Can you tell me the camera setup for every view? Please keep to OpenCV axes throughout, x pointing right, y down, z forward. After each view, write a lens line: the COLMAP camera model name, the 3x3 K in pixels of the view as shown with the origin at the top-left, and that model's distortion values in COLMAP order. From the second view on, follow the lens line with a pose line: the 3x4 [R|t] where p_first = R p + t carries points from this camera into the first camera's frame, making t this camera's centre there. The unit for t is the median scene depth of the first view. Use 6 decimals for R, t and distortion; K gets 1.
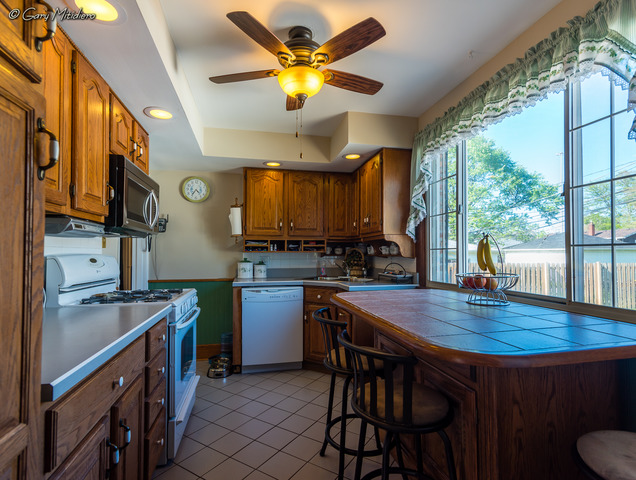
lens RADIAL K [[317.6, 0, 322.2], [0, 317.6, 248.4], [0, 0, 1]] dist [0.006012, 0.000223]
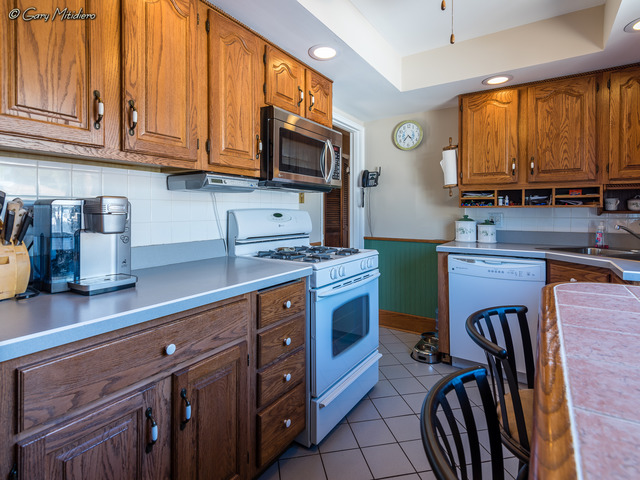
lens RADIAL K [[339.3, 0, 323.0], [0, 339.3, 210.4], [0, 0, 1]] dist [0.004258, 0.001131]
pose [[0.699931, 0.000907, -0.714210, 0.111763], [0.009840, 0.999892, 0.010913, 0.007362], [0.714143, -0.014666, 0.699847, 0.207968]]
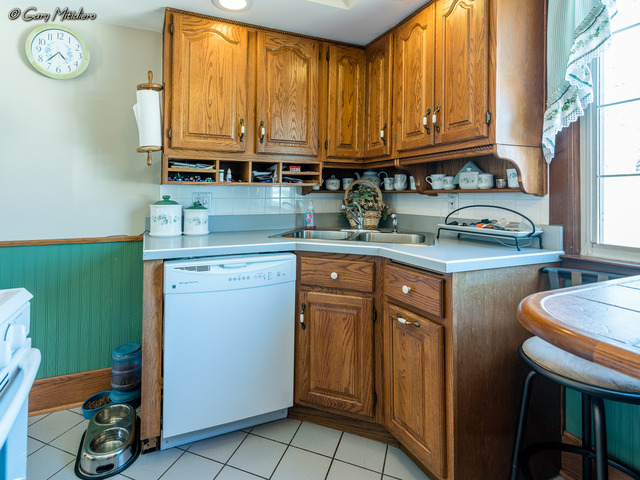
lens RADIAL K [[339.3, 0, 297.6], [0, 339.3, 187.6], [0, 0, 1]] dist [0.004258, 0.001131]
pose [[0.982181, 0.008360, 0.187754, -0.153817], [-0.007724, 0.999962, -0.004119, 0.020045], [-0.187781, 0.002595, 0.982207, 0.479659]]
